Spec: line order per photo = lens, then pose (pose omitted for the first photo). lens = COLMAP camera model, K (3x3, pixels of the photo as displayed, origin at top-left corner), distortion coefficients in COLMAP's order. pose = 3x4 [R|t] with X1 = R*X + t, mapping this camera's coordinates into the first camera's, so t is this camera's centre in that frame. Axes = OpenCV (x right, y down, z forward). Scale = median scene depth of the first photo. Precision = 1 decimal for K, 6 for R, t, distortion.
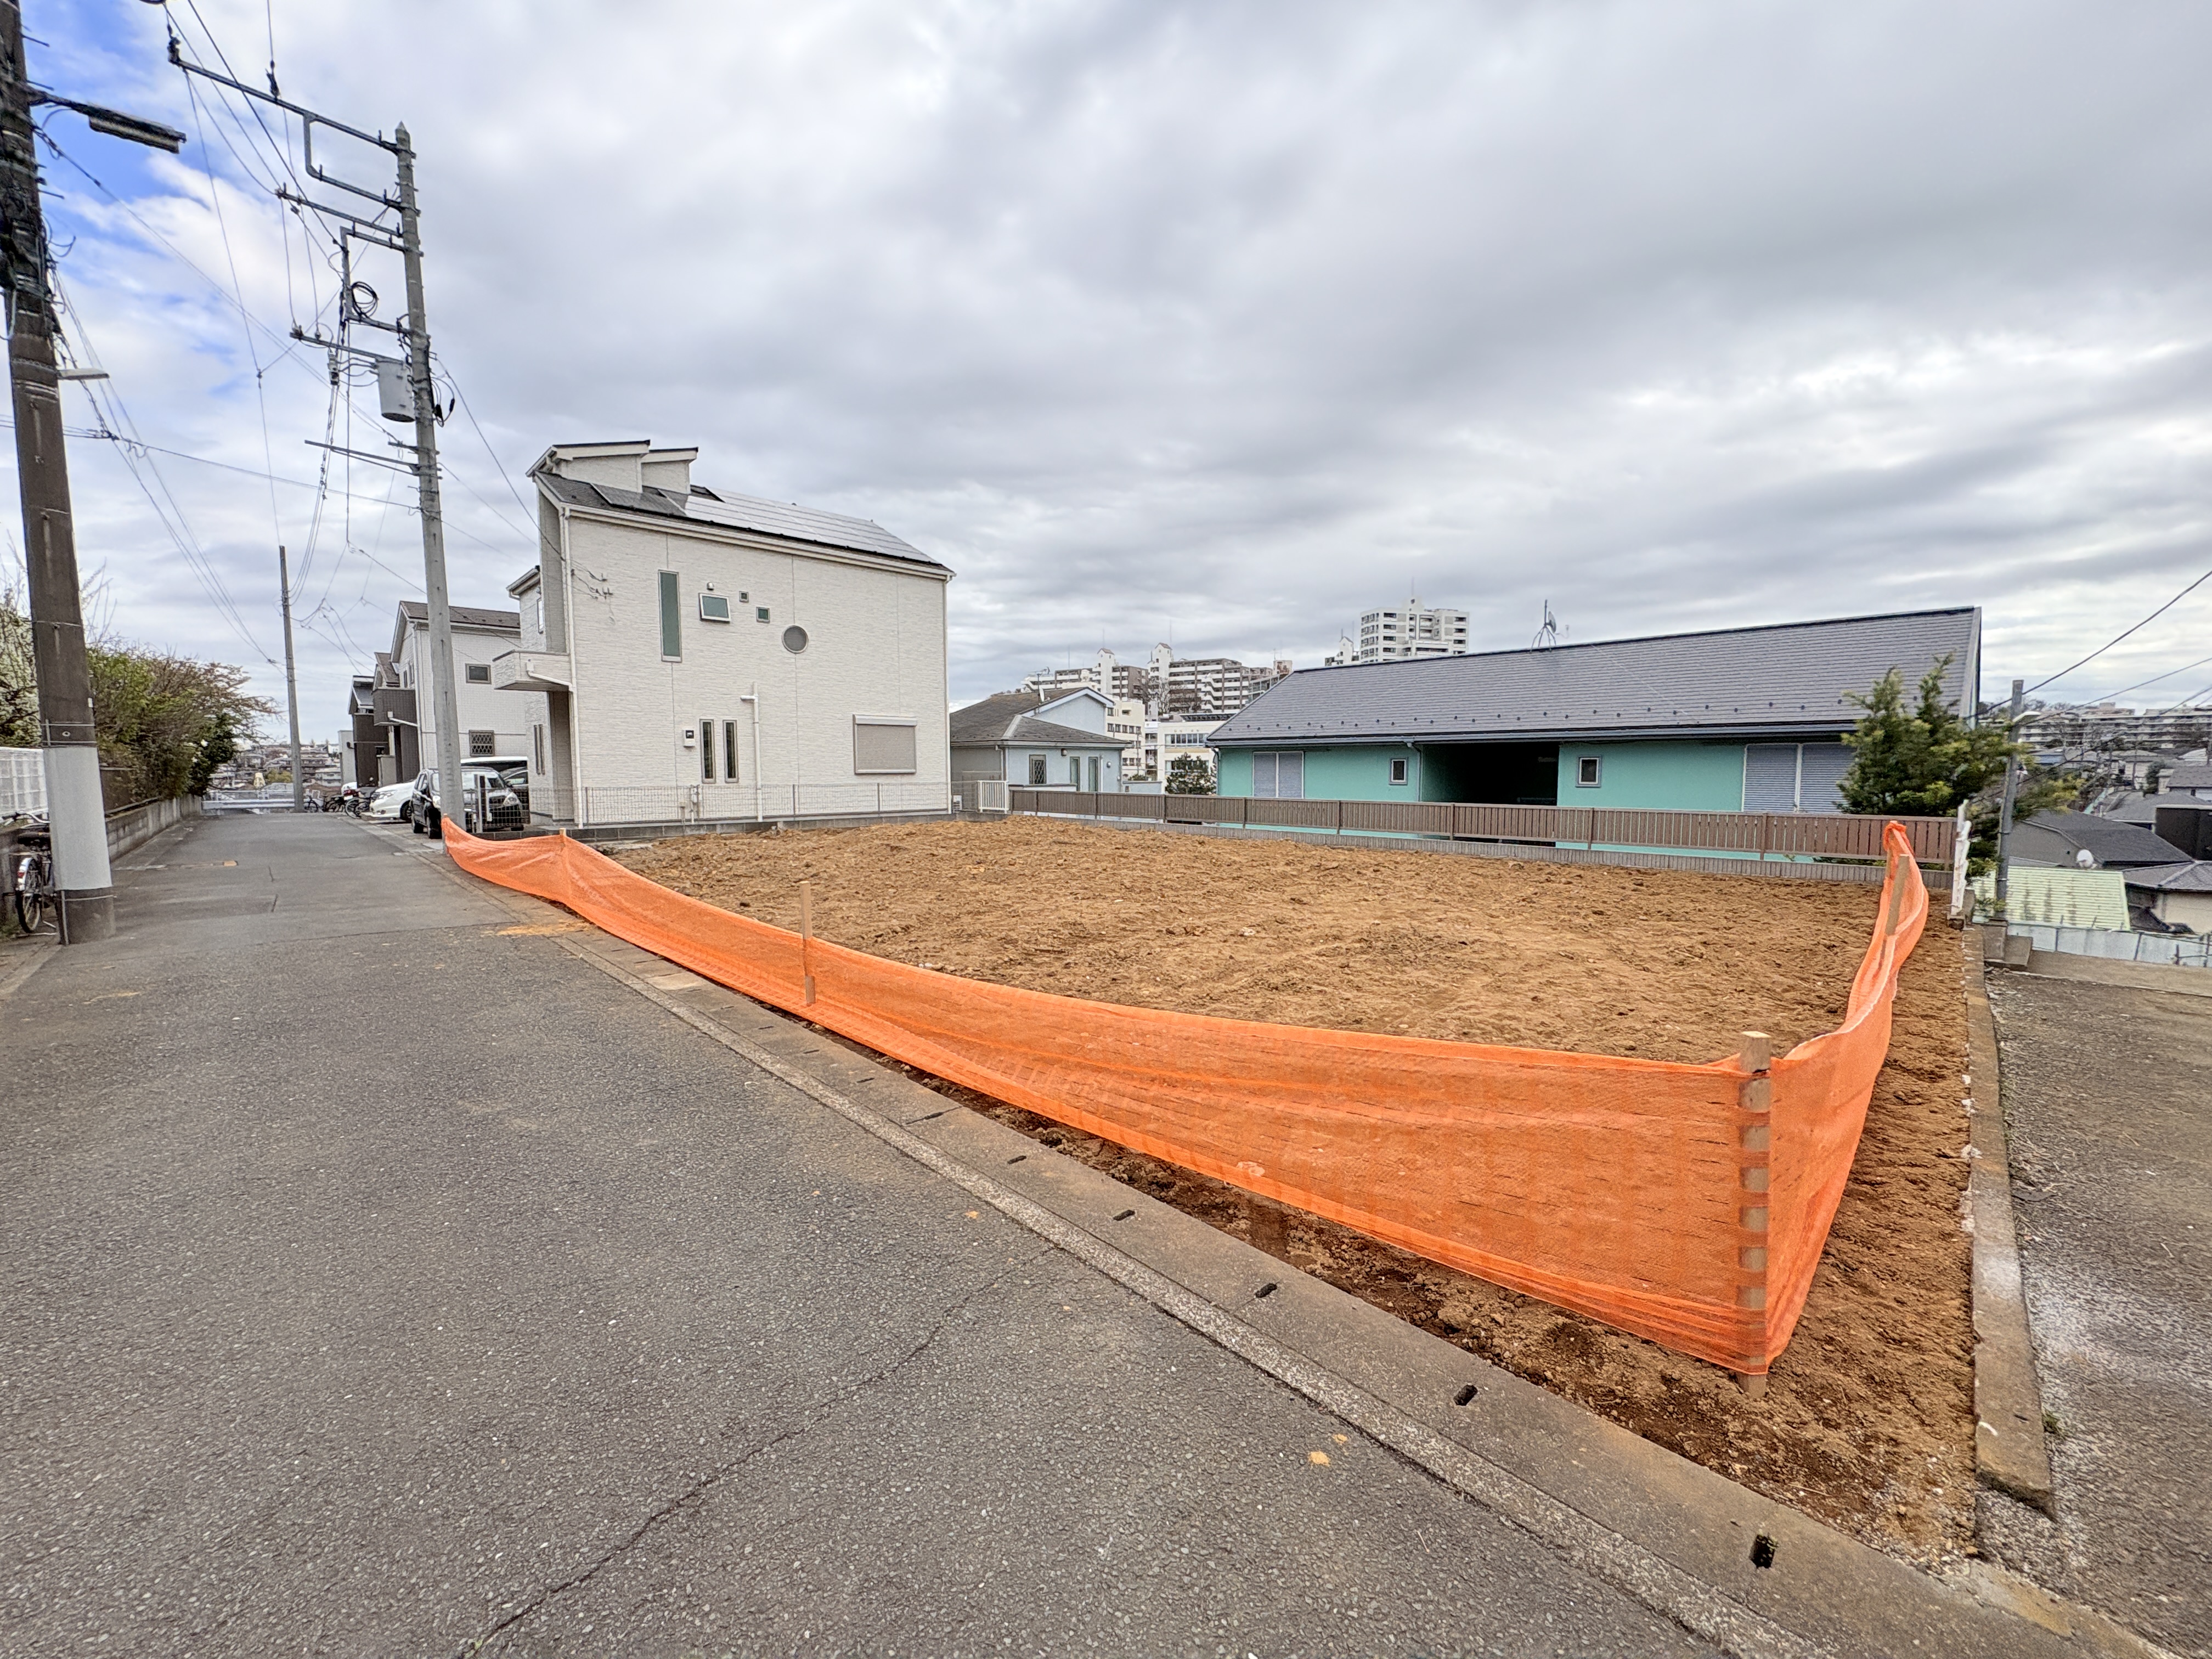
lens RADIAL K [[882.6, 0, 1106.3], [0, 882.6, 832.9], [0, 0, 1]] dist [0.000603, -0.000106]
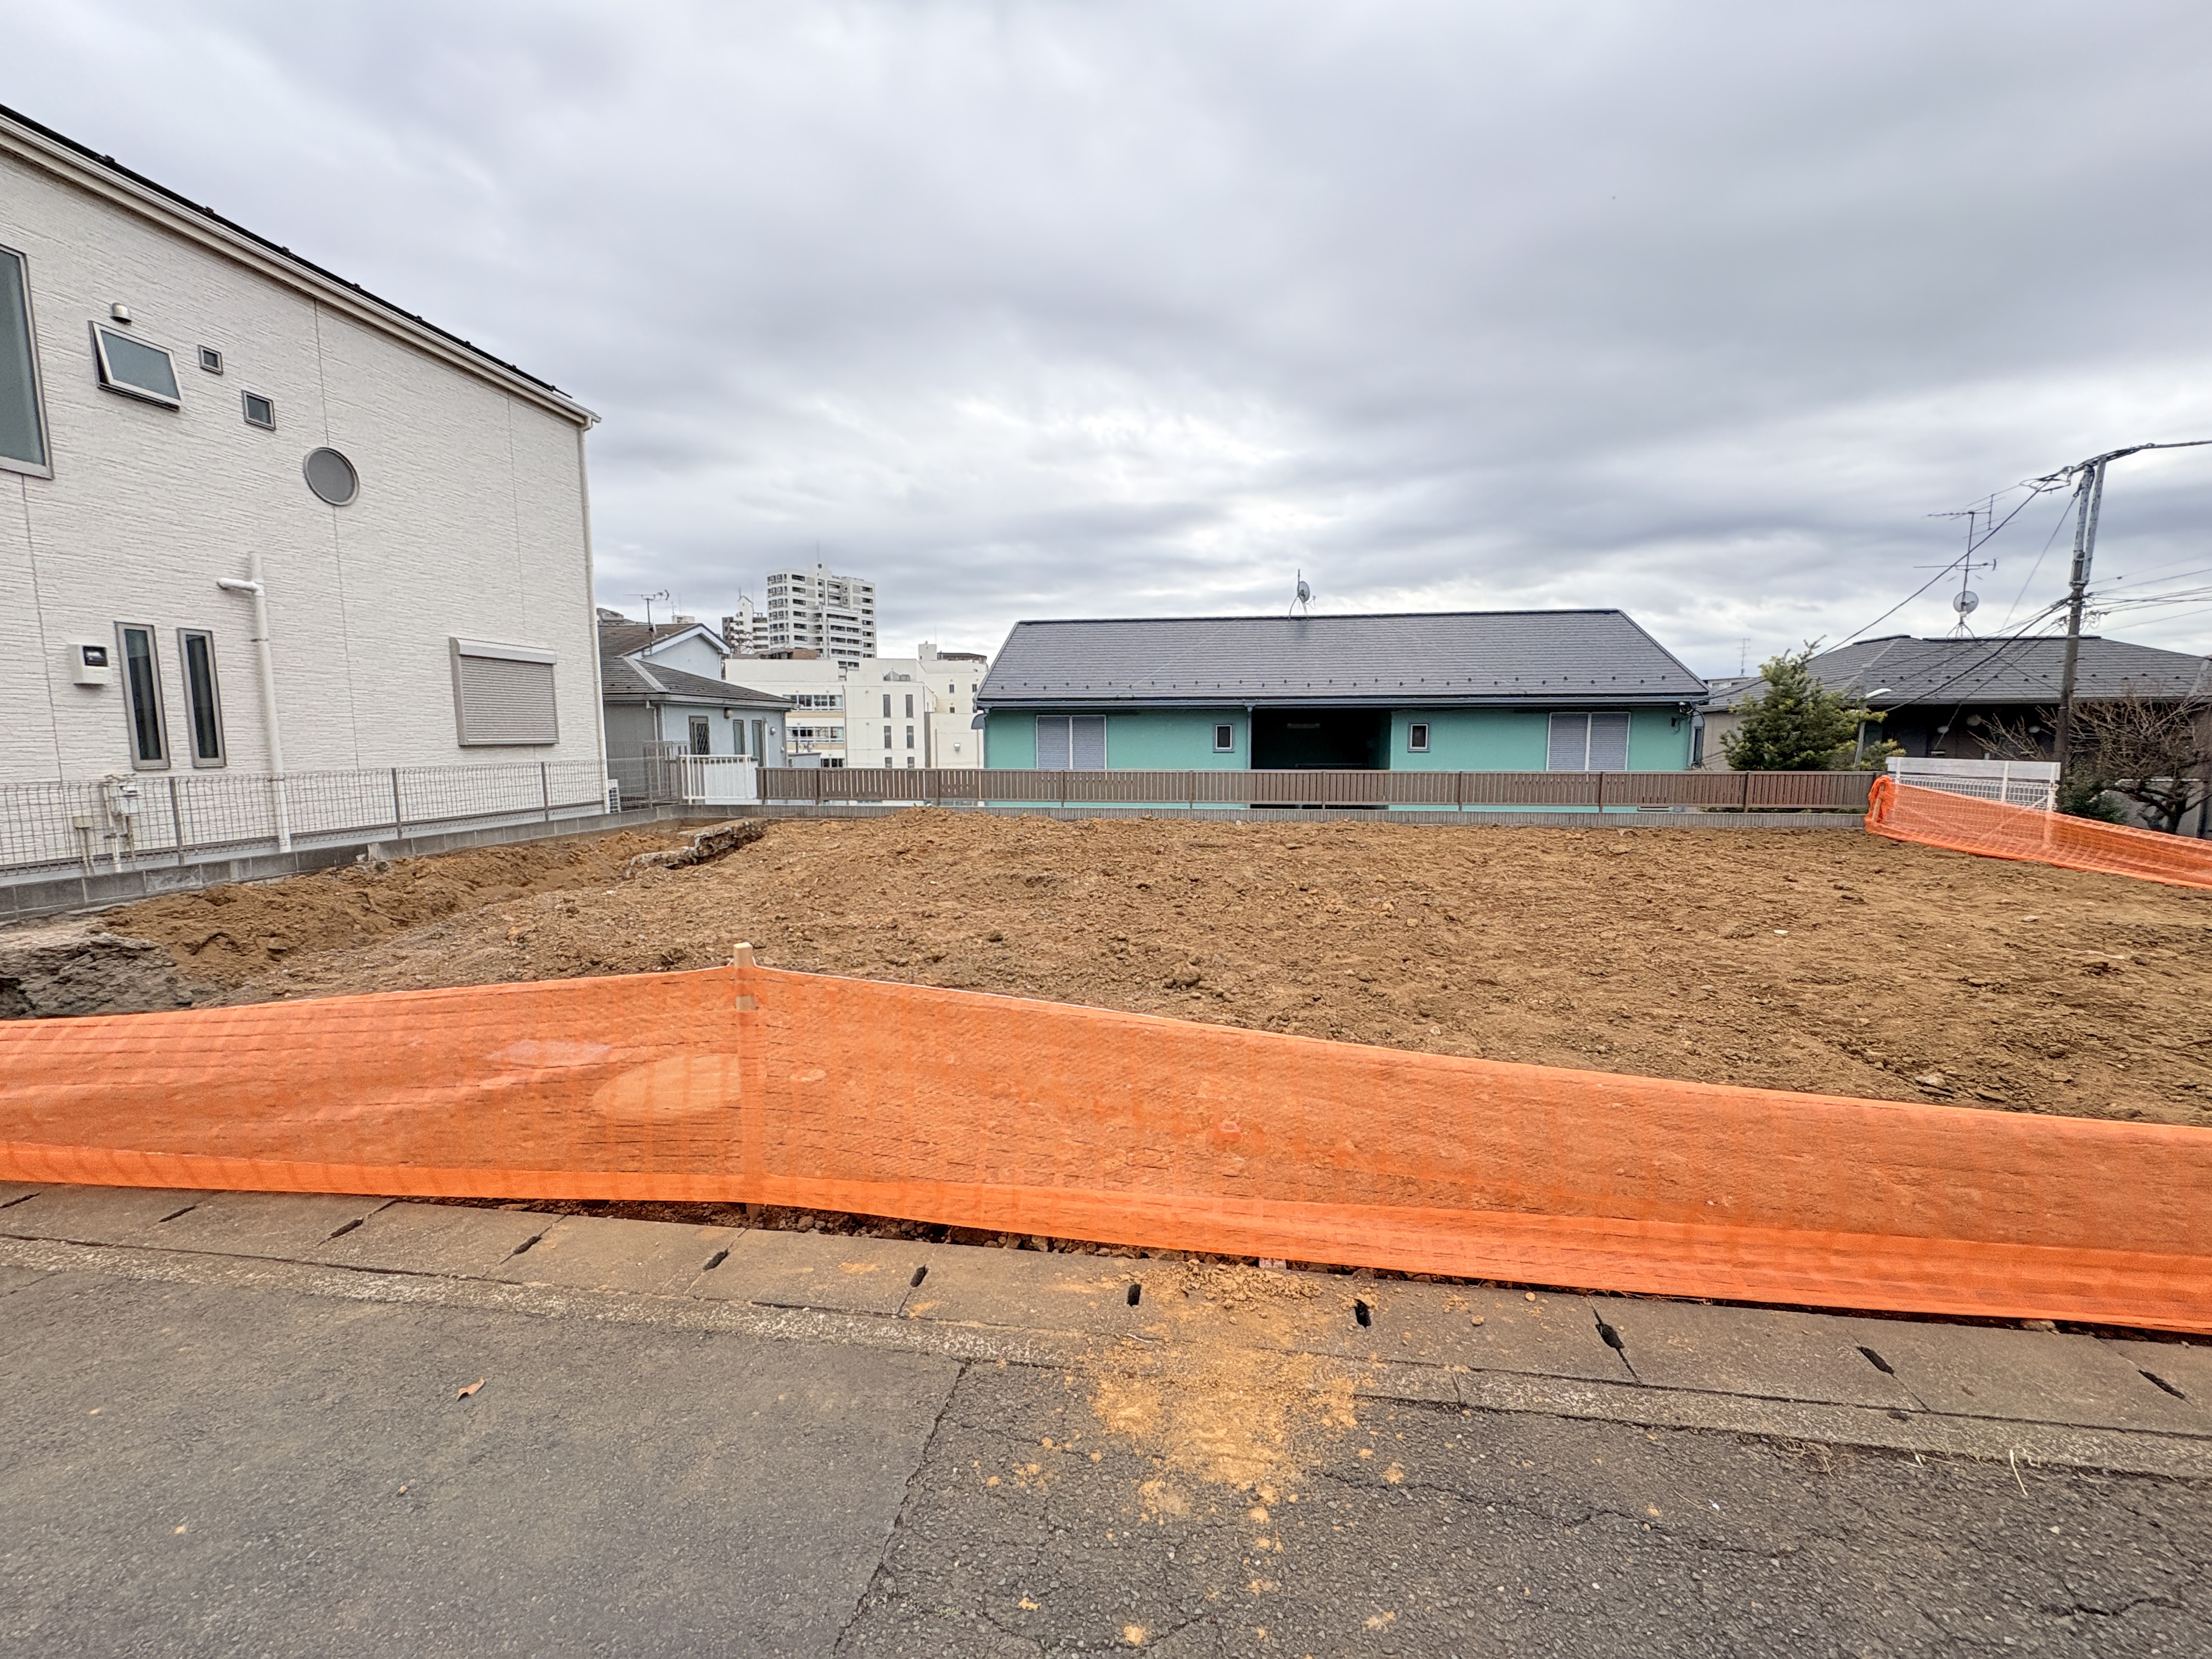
lens RADIAL K [[884.6, 0, 1106.6], [0, 884.6, 826.6], [0, 0, 1]] dist [0.001260, 0.000088]
pose [[0.783098, -0.065820, 0.618406, -0.357069], [0.048518, 0.997819, 0.044764, -0.025275], [-0.620003, -0.005050, 0.784583, 0.361685]]
